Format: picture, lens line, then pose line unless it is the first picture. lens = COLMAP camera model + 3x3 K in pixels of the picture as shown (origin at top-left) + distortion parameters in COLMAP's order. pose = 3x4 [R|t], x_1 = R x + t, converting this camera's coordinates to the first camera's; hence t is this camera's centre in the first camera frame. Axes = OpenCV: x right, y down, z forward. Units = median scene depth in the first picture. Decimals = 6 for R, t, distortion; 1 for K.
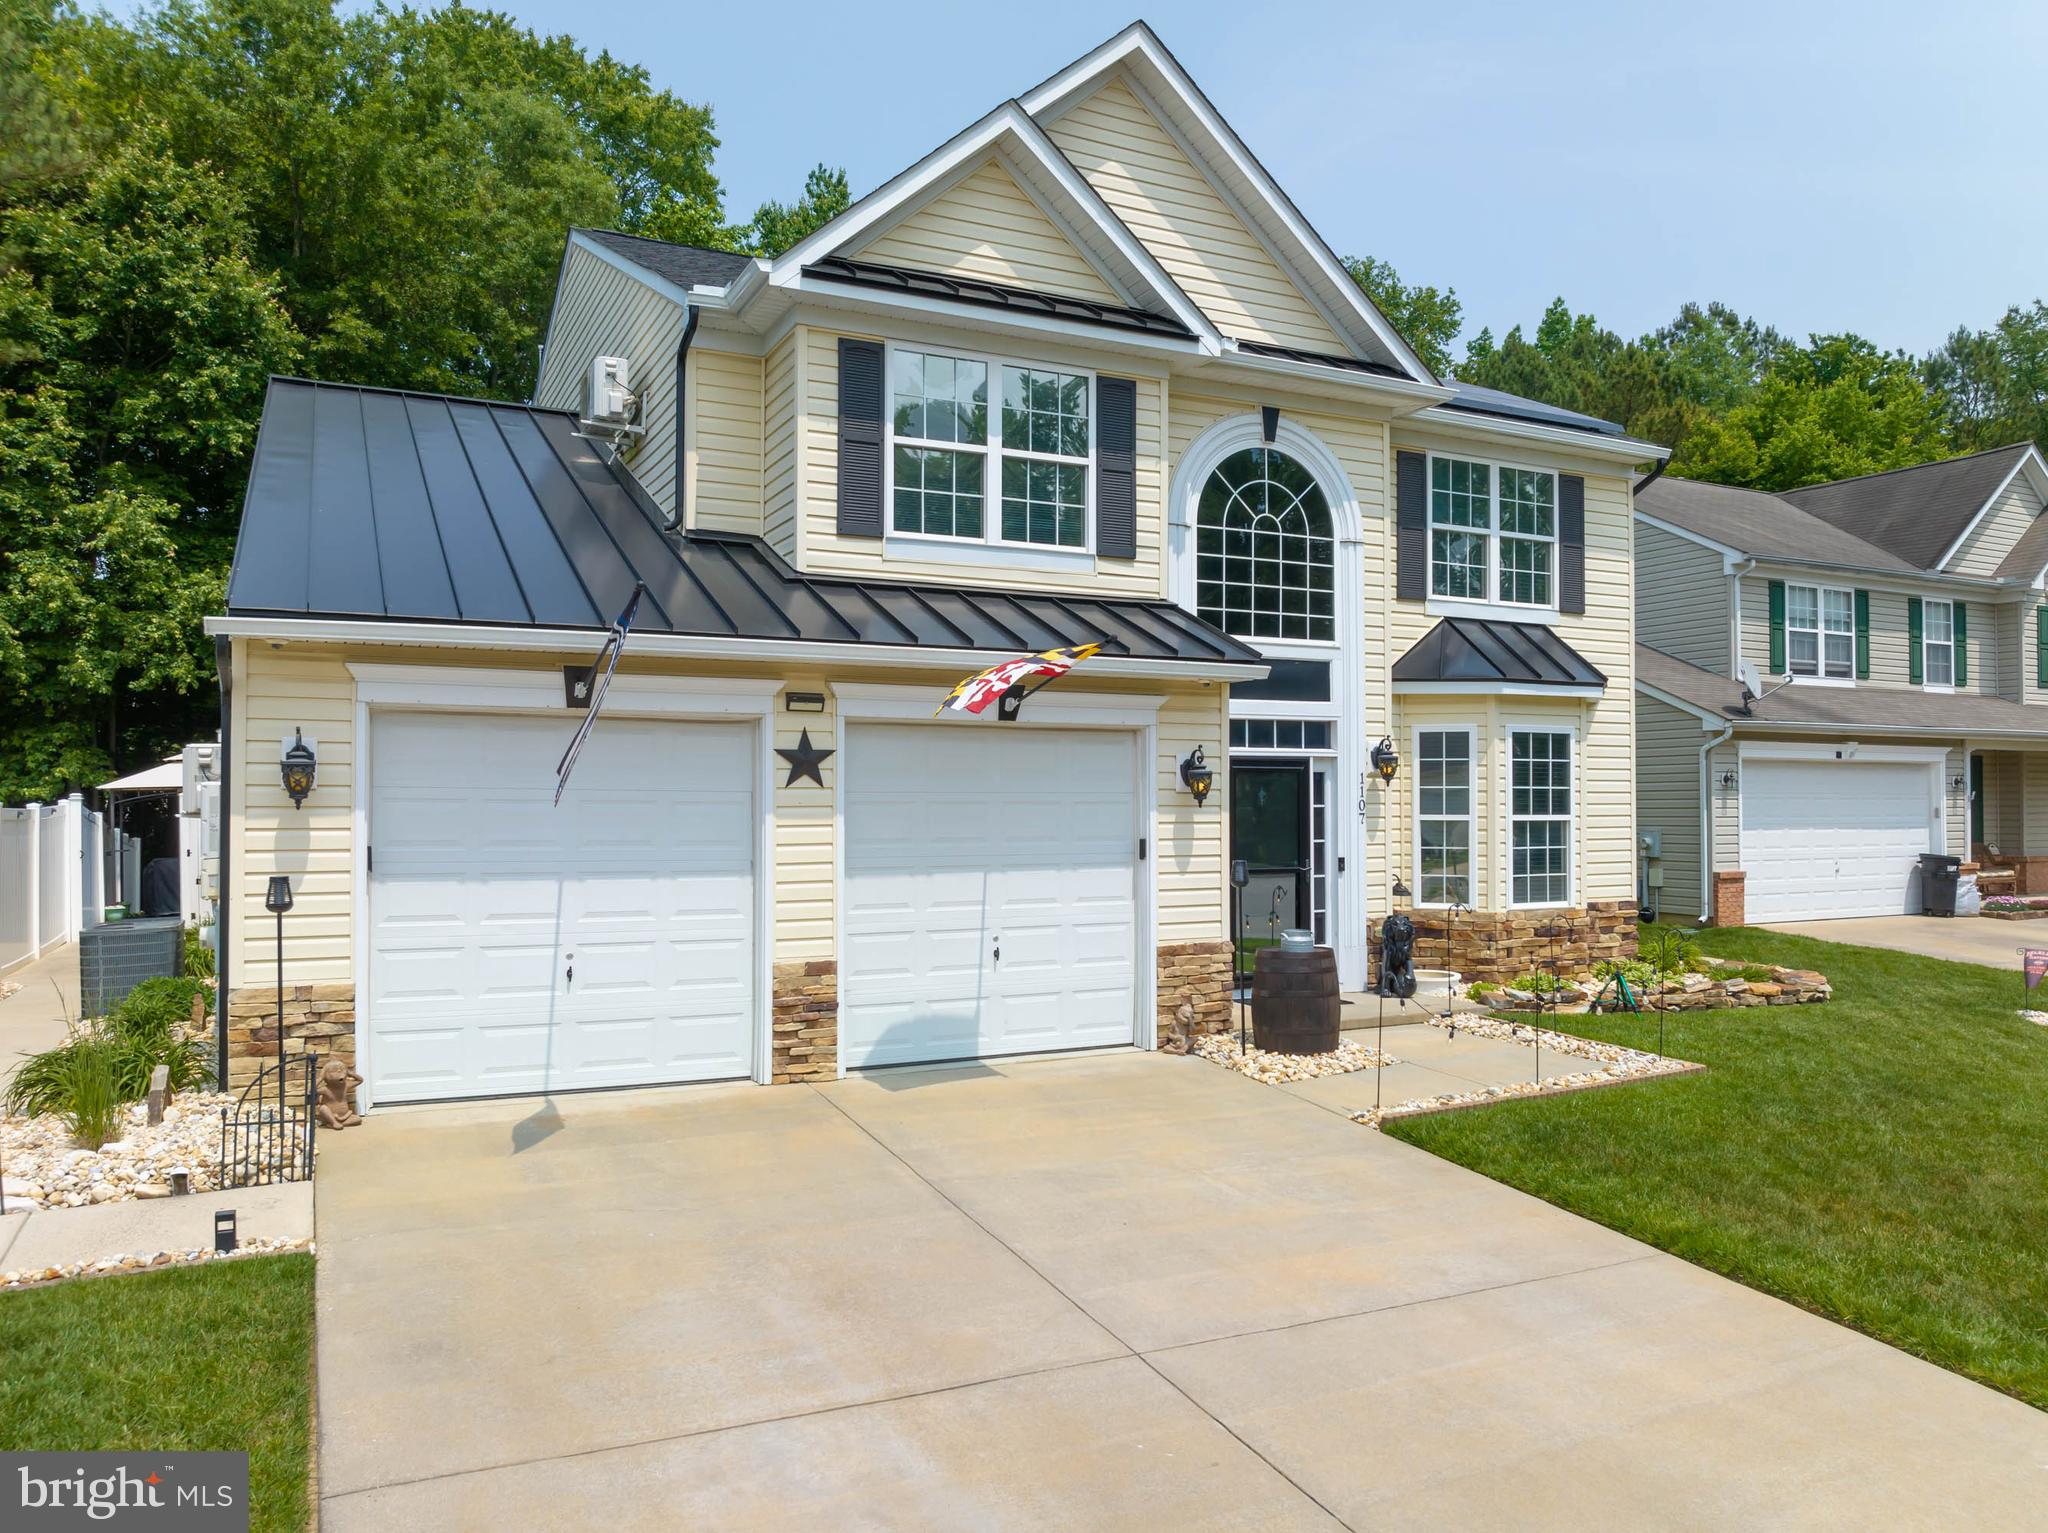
lens RADIAL K [[1438.3, 0, 1037.7], [0, 1438.3, 792.5], [0, 0, 1]] dist [-0.033844, 0.004177]
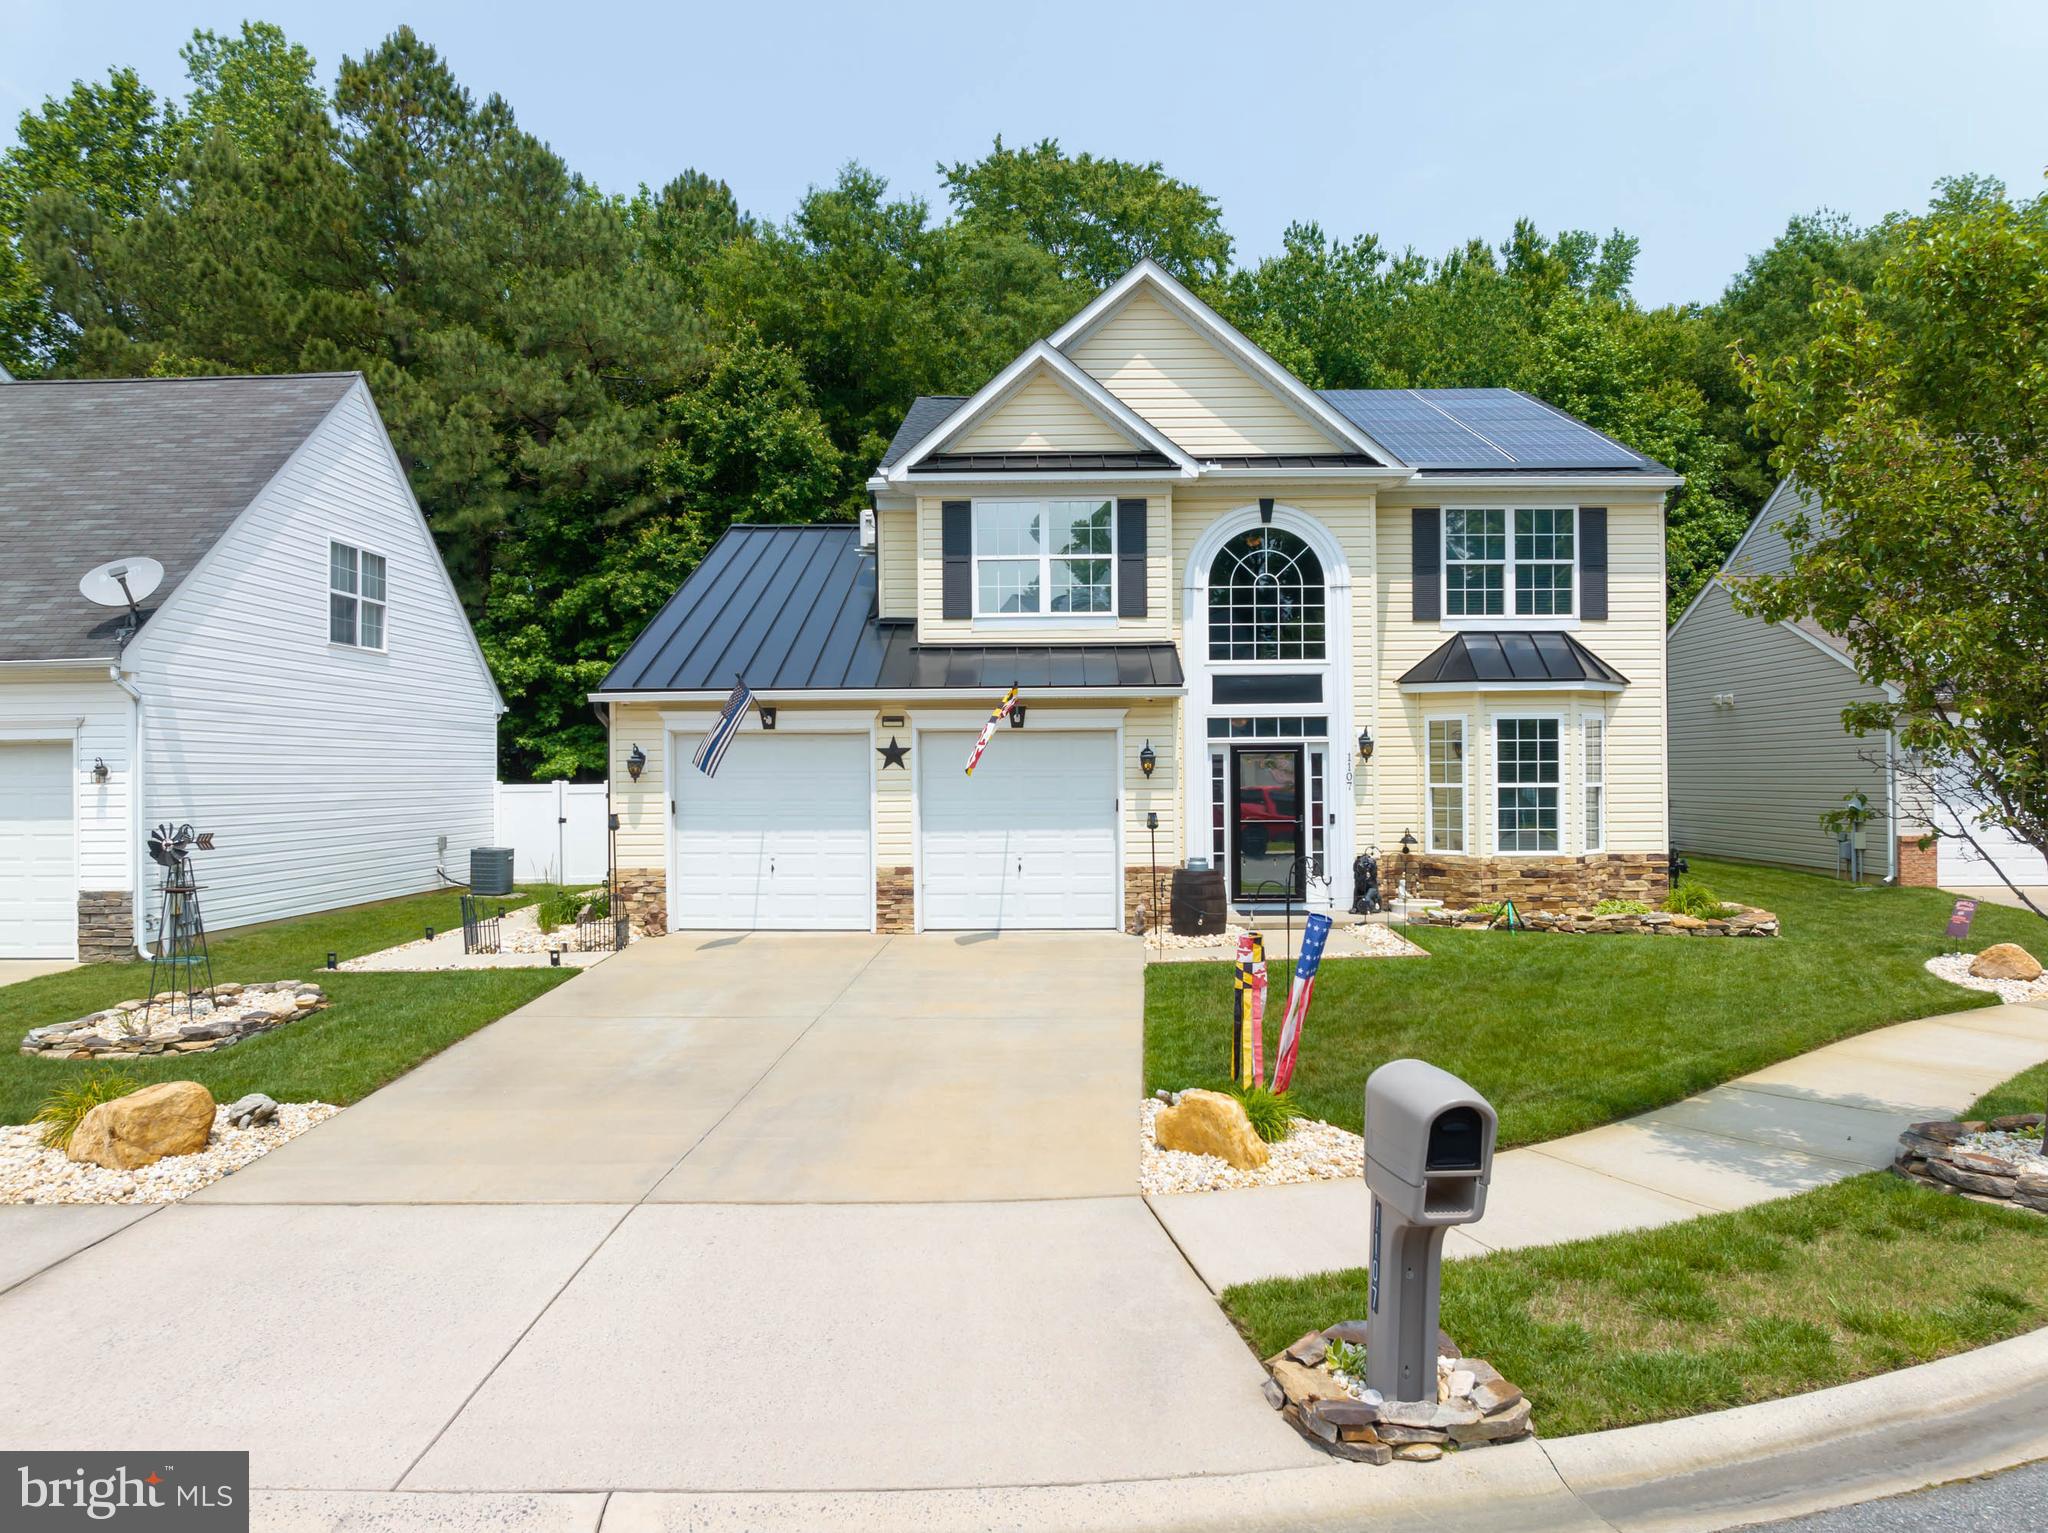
lens RADIAL K [[1413.5, 0, 1056.4], [0, 1413.5, 803.8], [0, 0, 1]] dist [-0.014893, -0.006431]
pose [[0.894023, 0.001485, -0.448018, 0.587963], [0.010360, 0.999659, 0.023988, -0.000391], [0.447900, -0.026087, 0.893703, -0.349637]]
